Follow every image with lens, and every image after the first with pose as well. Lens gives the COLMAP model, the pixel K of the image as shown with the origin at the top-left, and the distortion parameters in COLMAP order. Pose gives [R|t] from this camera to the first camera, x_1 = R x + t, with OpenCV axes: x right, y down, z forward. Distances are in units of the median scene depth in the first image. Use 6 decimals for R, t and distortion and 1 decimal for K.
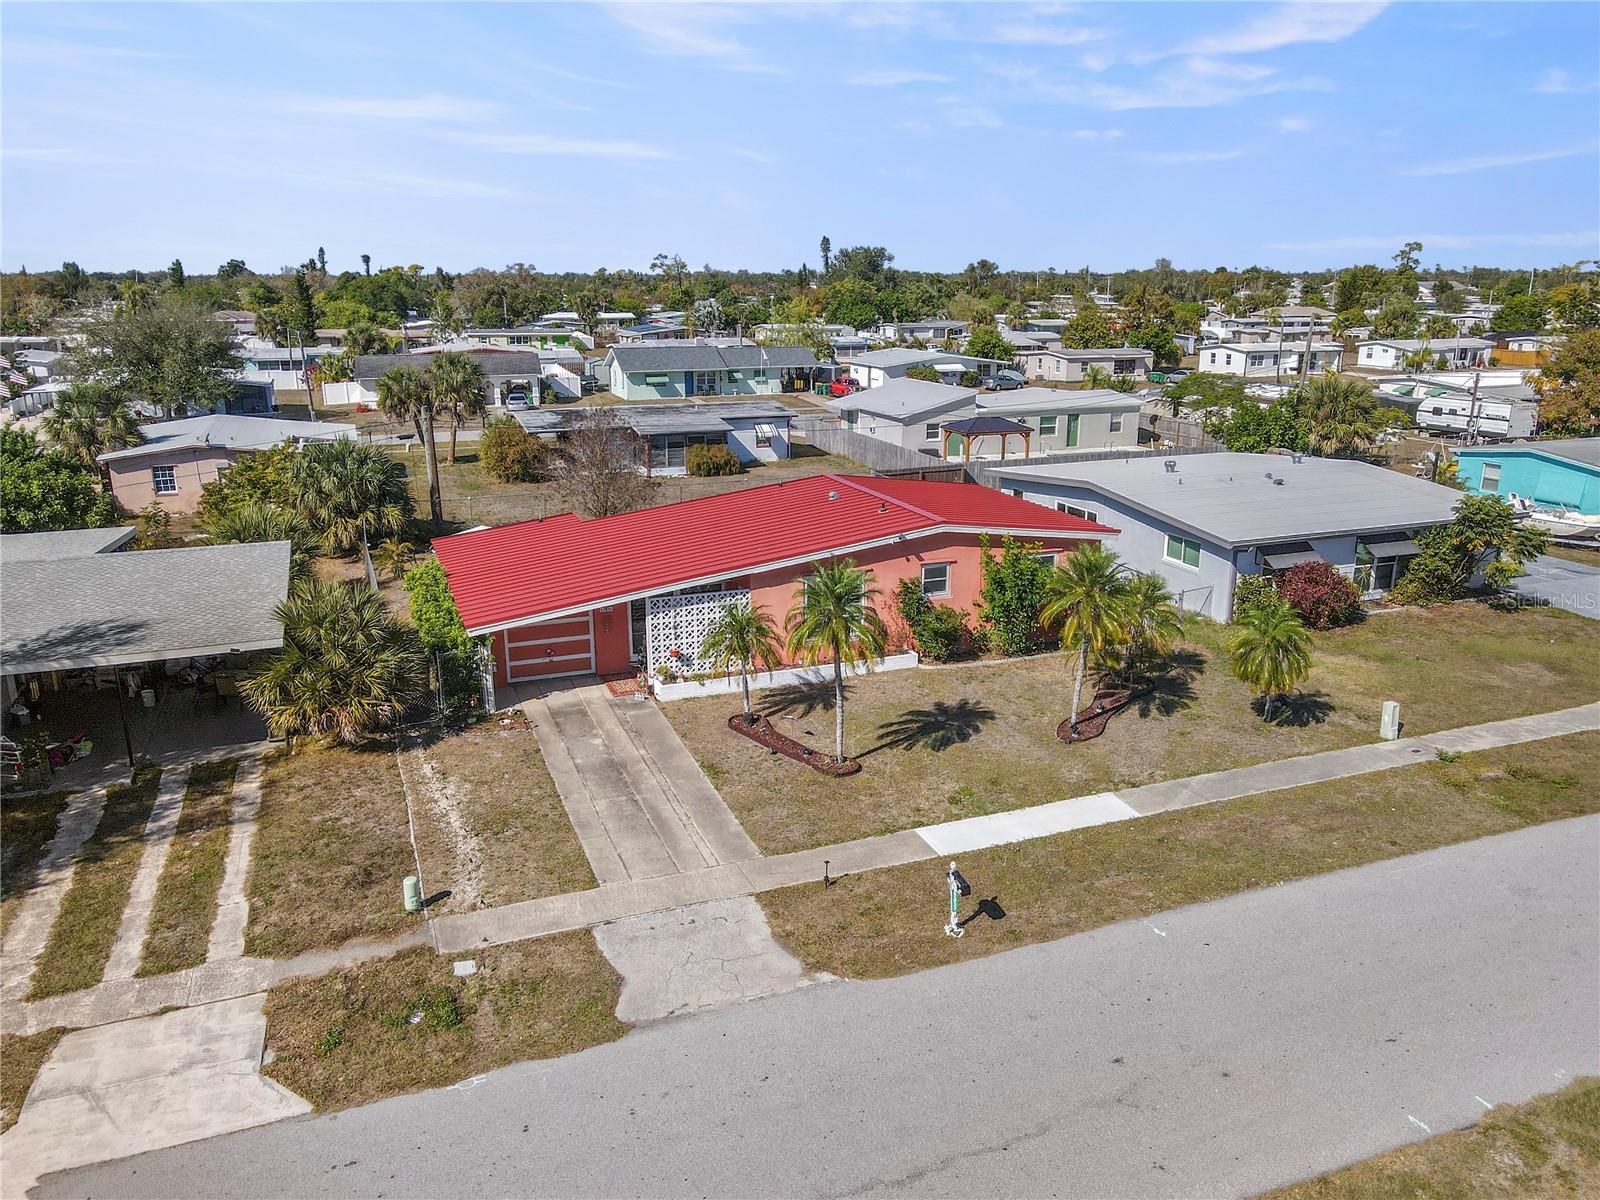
lens RADIAL K [[1180.0, 0, 800.0], [0, 1180.0, 600.0], [0, 0, 1]] dist [-0.008651, 0.038824]
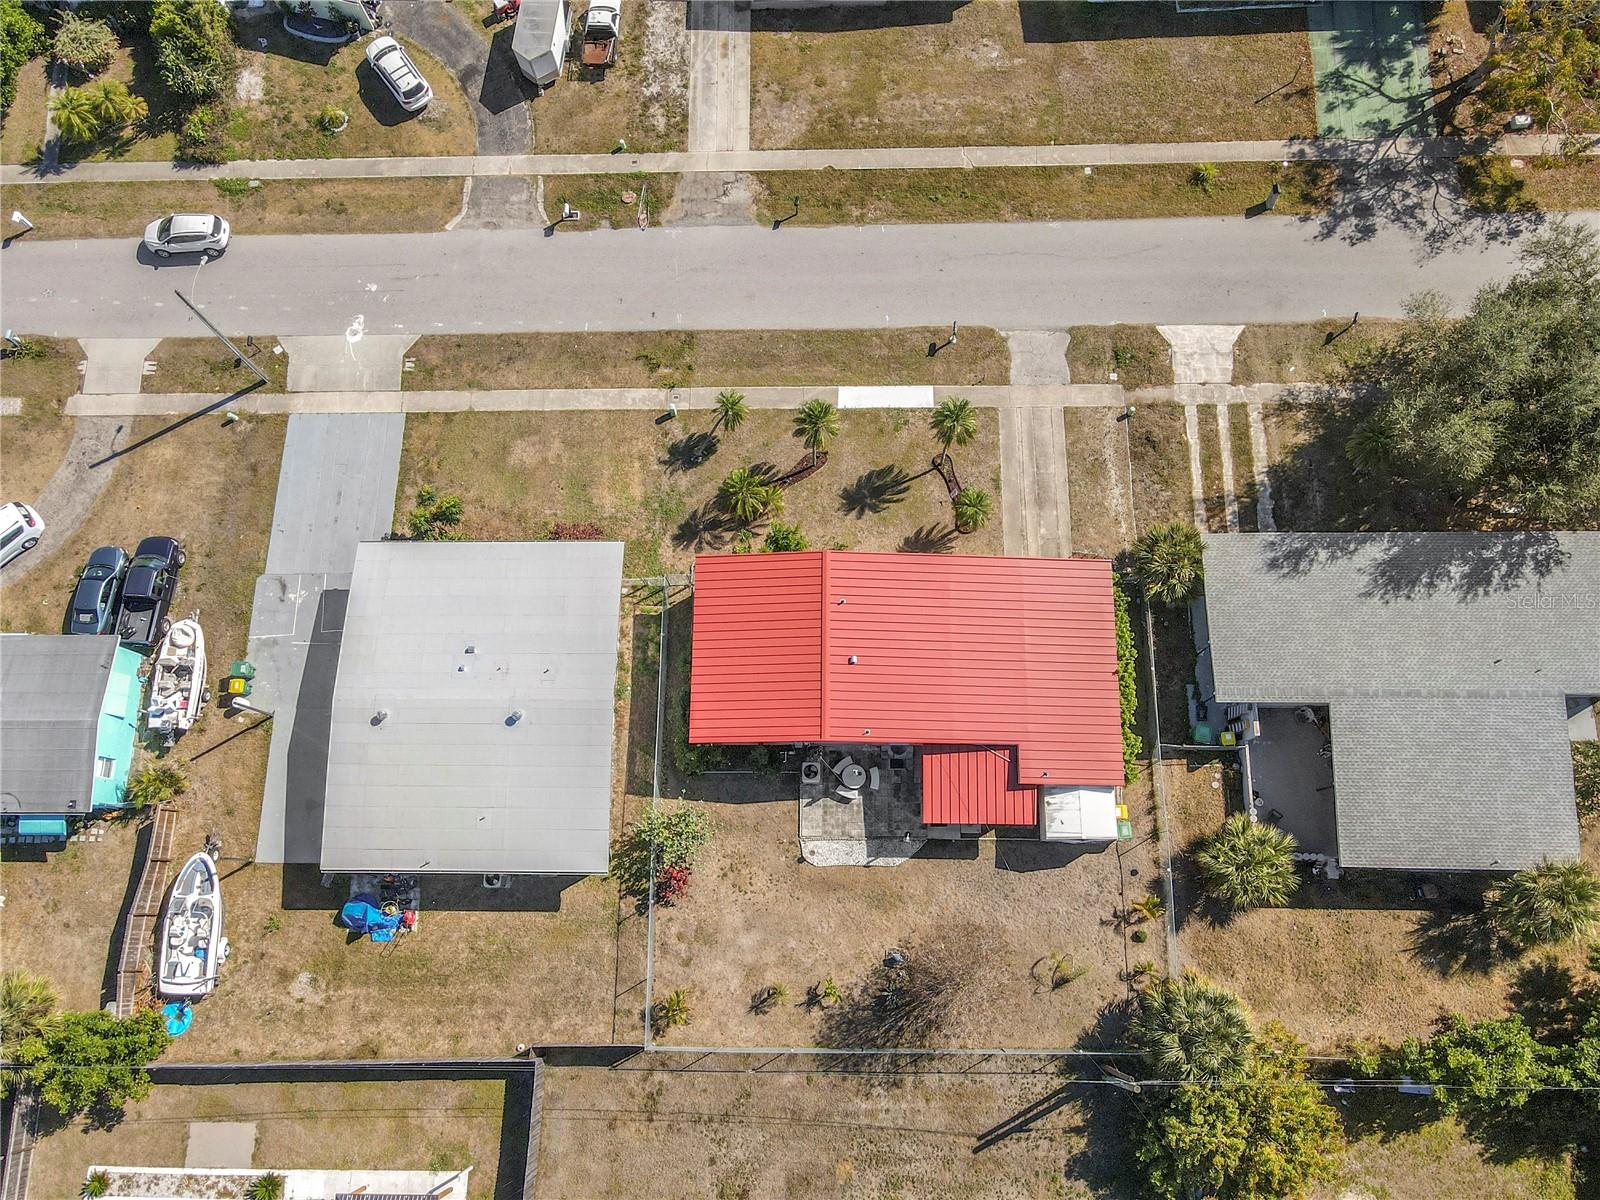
lens RADIAL K [[1180.0, 0, 800.0], [0, 1180.0, 600.0], [0, 0, 1]] dist [-0.008651, 0.038824]
pose [[-0.927778, -0.348878, 0.132332, -0.084591], [0.138782, 0.006564, 0.990301, -1.711897], [-0.346363, 0.937145, 0.042328, 1.031706]]
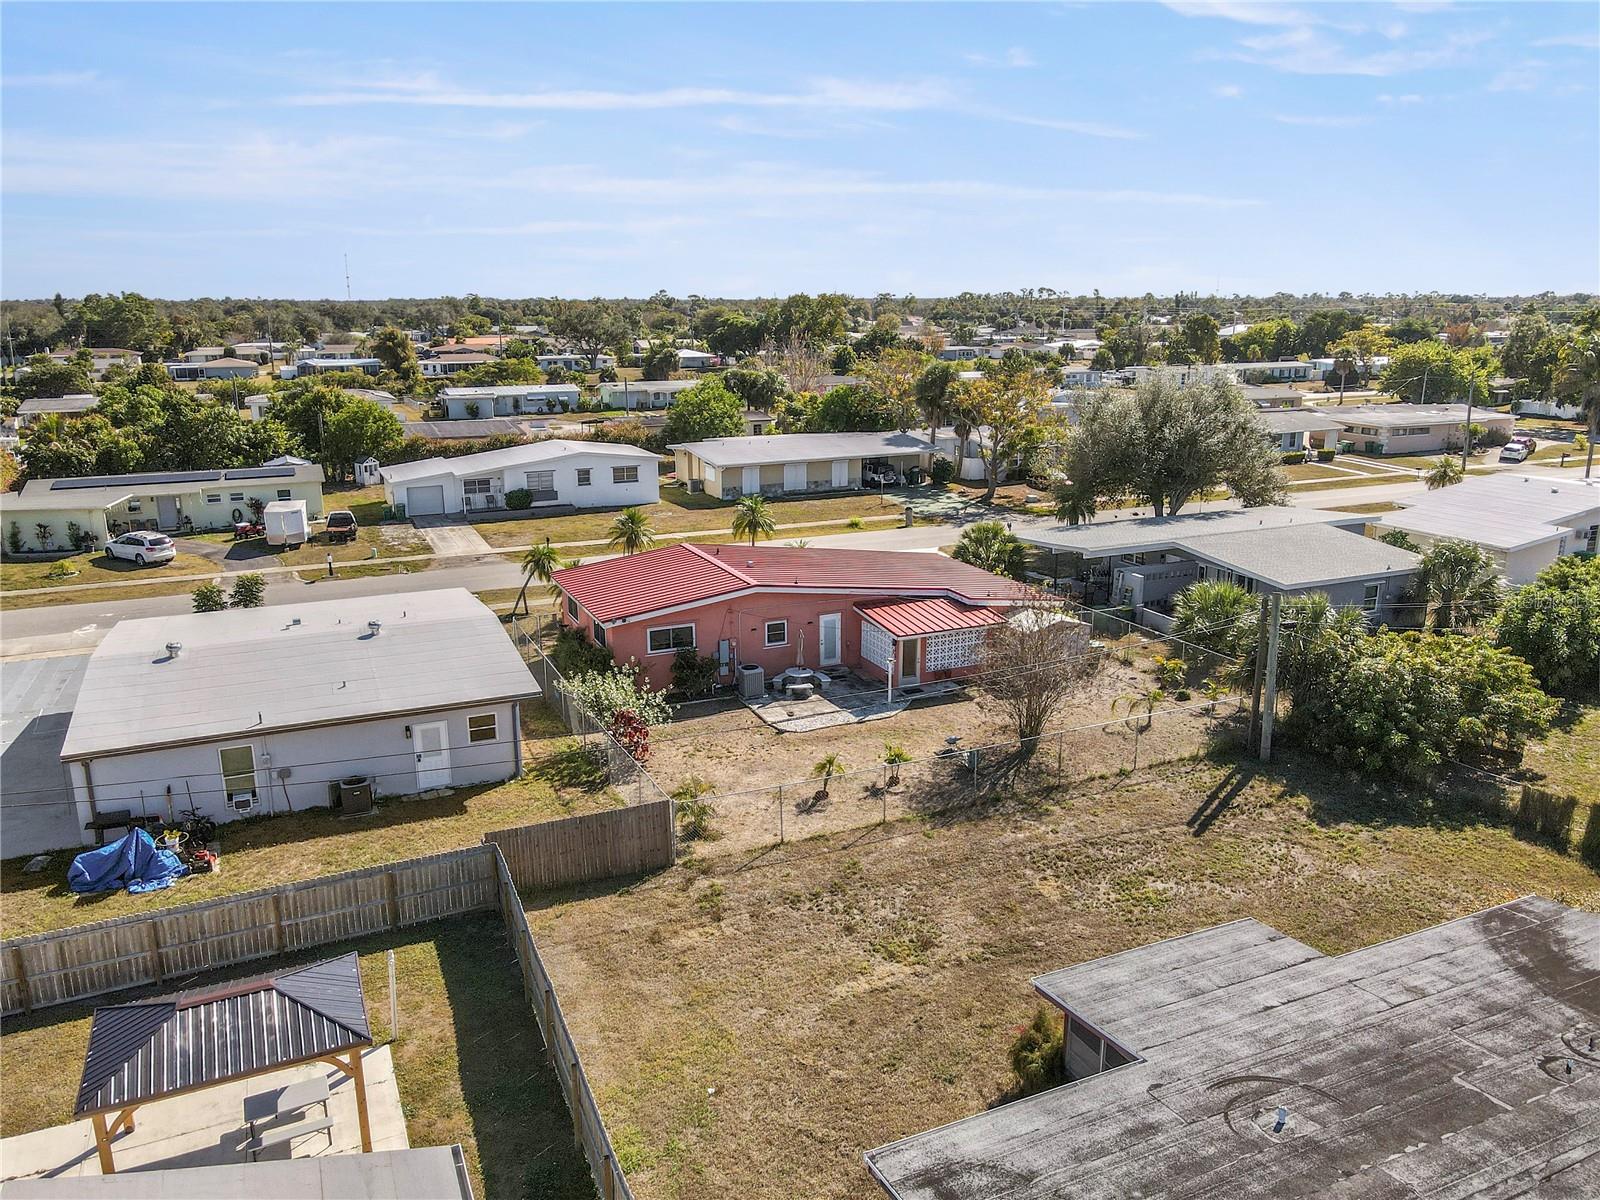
lens RADIAL K [[1180.0, 0, 800.0], [0, 1180.0, 600.0], [0, 0, 1]] dist [-0.008651, 0.038824]
pose [[-0.998509, 0.014287, -0.052690, 0.050395], [-0.013620, 0.869442, 0.493848, -0.806642], [0.052866, 0.493829, -0.867951, 2.483941]]
